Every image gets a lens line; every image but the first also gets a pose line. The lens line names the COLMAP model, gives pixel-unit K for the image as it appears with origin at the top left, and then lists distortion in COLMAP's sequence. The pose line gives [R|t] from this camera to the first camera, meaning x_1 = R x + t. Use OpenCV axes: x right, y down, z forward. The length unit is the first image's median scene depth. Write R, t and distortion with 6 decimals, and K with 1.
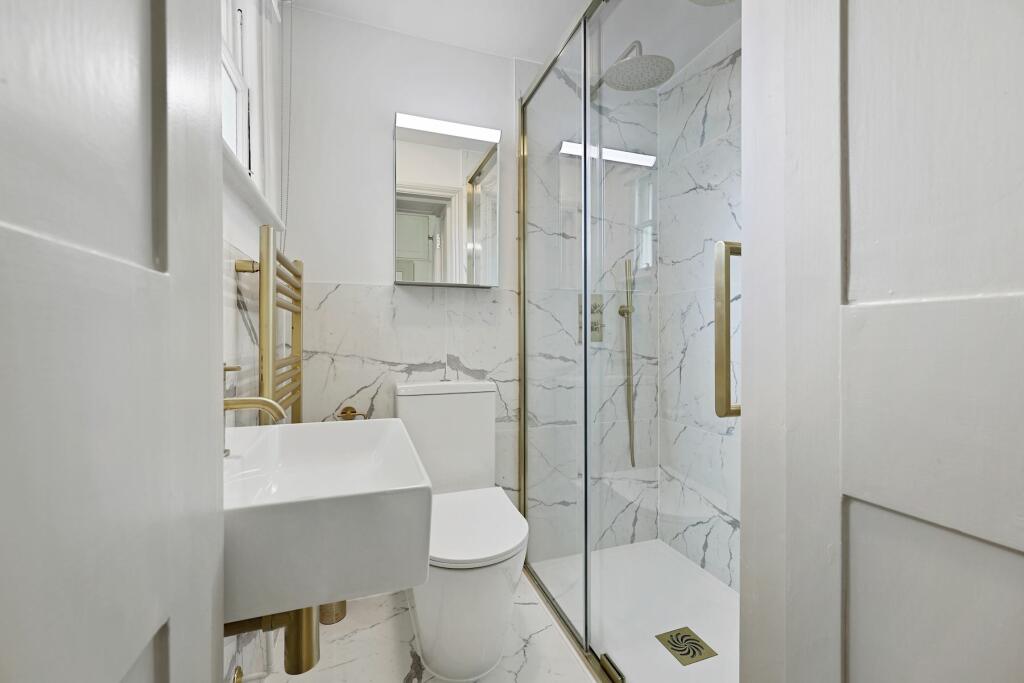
lens RADIAL K [[413.6, 0, 513.4], [0, 413.6, 333.1], [0, 0, 1]] dist [-0.002182, -0.000635]
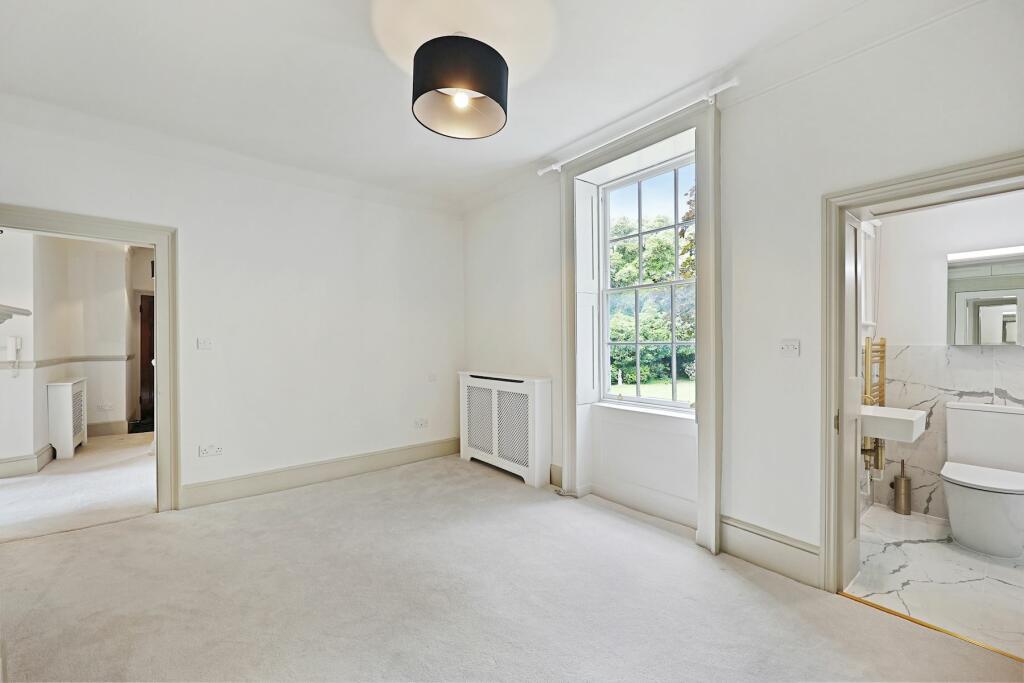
lens RADIAL K [[404.8, 0, 510.3], [0, 404.8, 348.3], [0, 0, 1]] dist [-0.000863, -0.000227]
pose [[0.333302, 0.012854, -0.942732, 0.731653], [0.000100, 0.999907, 0.013669, -0.131415], [0.942820, -0.004651, 0.333270, -1.371958]]
